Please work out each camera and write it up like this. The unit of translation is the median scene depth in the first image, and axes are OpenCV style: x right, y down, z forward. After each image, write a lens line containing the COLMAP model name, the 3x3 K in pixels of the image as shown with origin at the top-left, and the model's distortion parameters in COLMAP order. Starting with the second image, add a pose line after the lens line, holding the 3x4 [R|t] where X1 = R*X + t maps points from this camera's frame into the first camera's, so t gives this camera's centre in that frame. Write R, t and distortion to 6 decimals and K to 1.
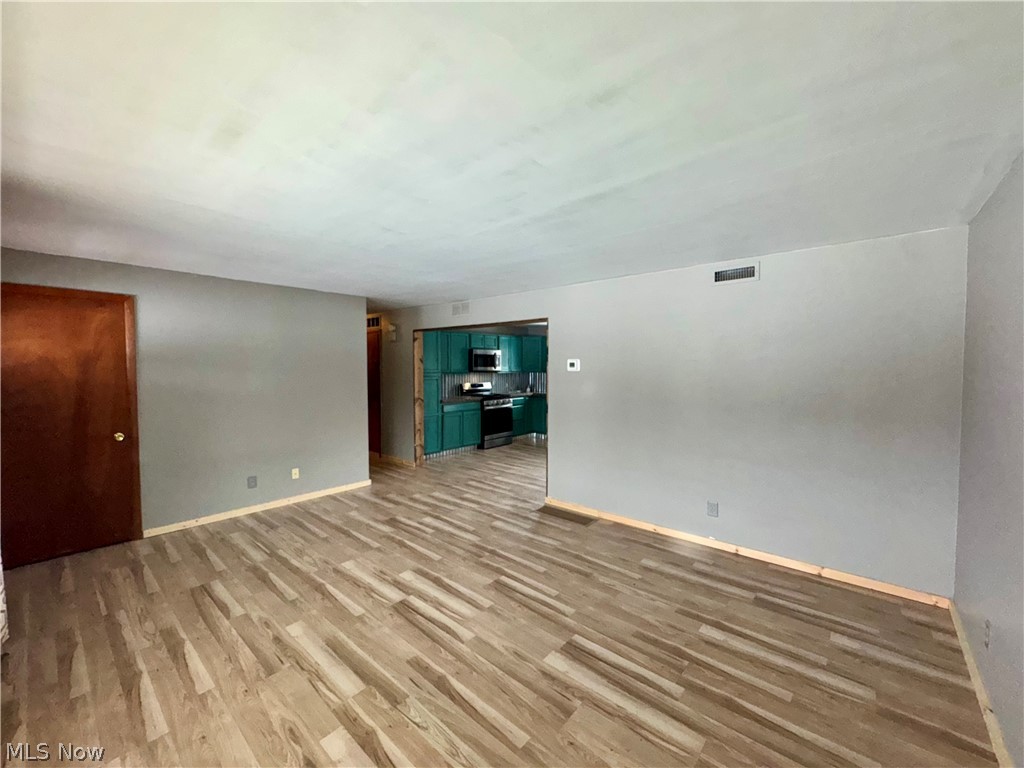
lens RADIAL K [[410.9, 0, 514.6], [0, 410.9, 384.7], [0, 0, 1]] dist [-0.003780, 0.000790]
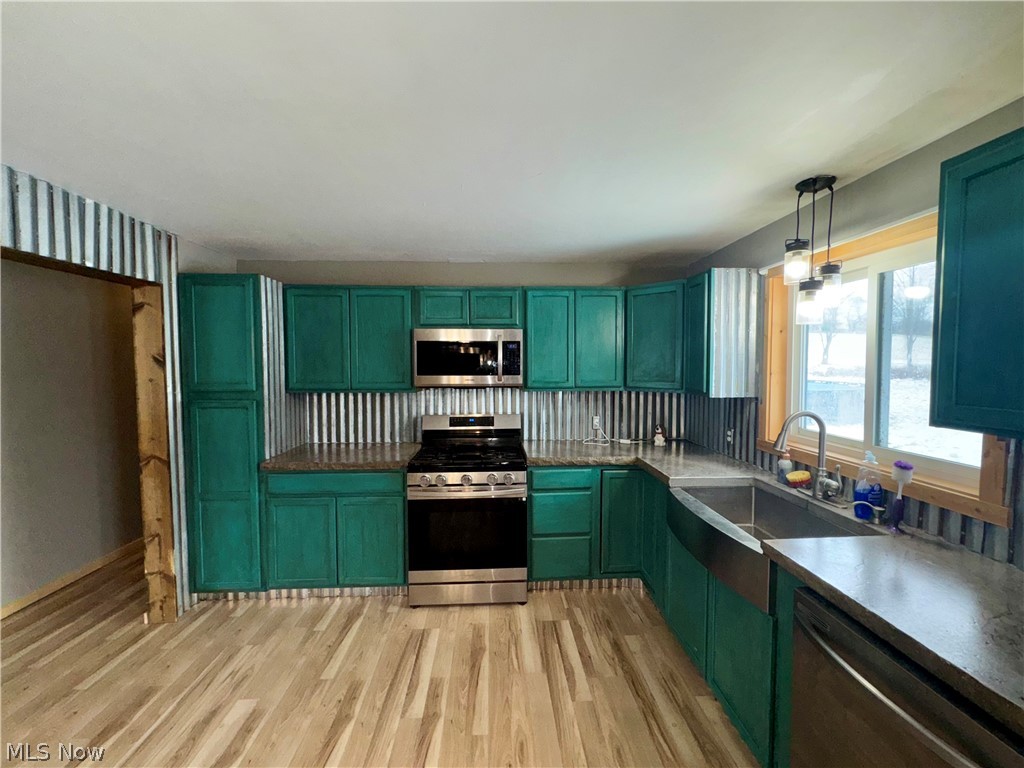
lens RADIAL K [[410.9, 0, 514.0], [0, 410.9, 383.5], [0, 0, 1]] dist [-0.003780, 0.000790]
pose [[0.689988, 0.028969, -0.723241, 0.593822], [-0.030305, 0.999479, 0.011122, -0.106505], [0.723186, 0.014244, 0.690507, 2.010066]]
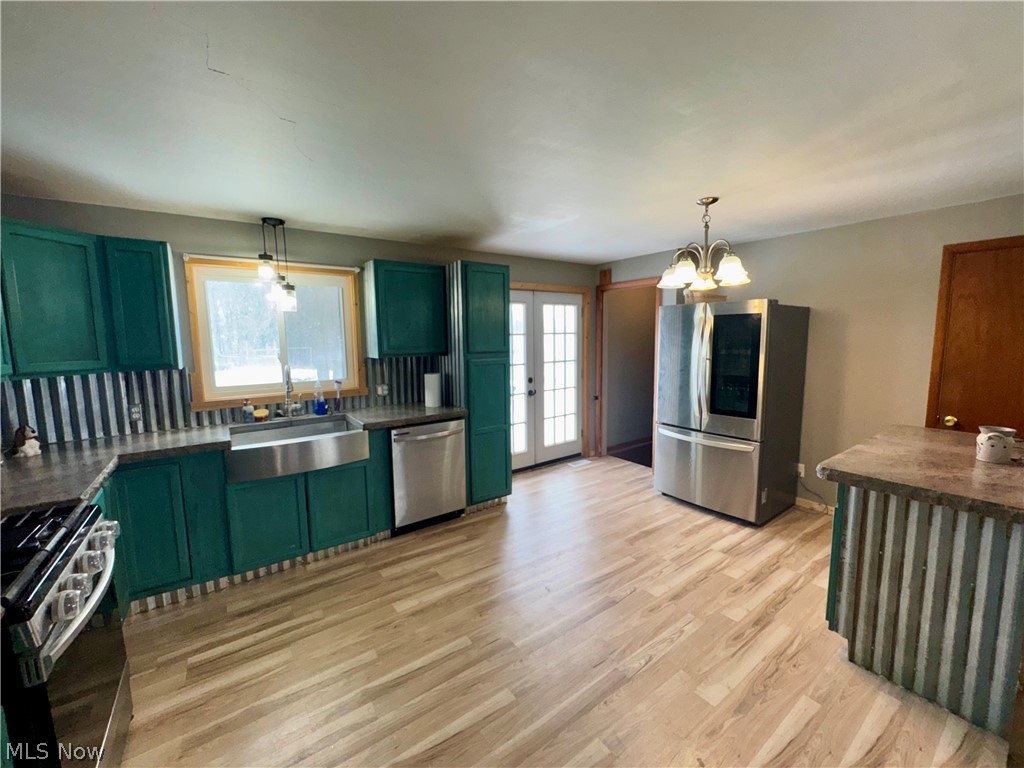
lens RADIAL K [[410.9, 0, 512.1], [0, 410.9, 382.0], [0, 0, 1]] dist [-0.003780, 0.000790]
pose [[0.238270, -0.113329, 0.964564, -0.381332], [0.061202, 0.992947, 0.101545, -0.099698], [-0.969269, 0.034838, 0.243525, 1.986121]]
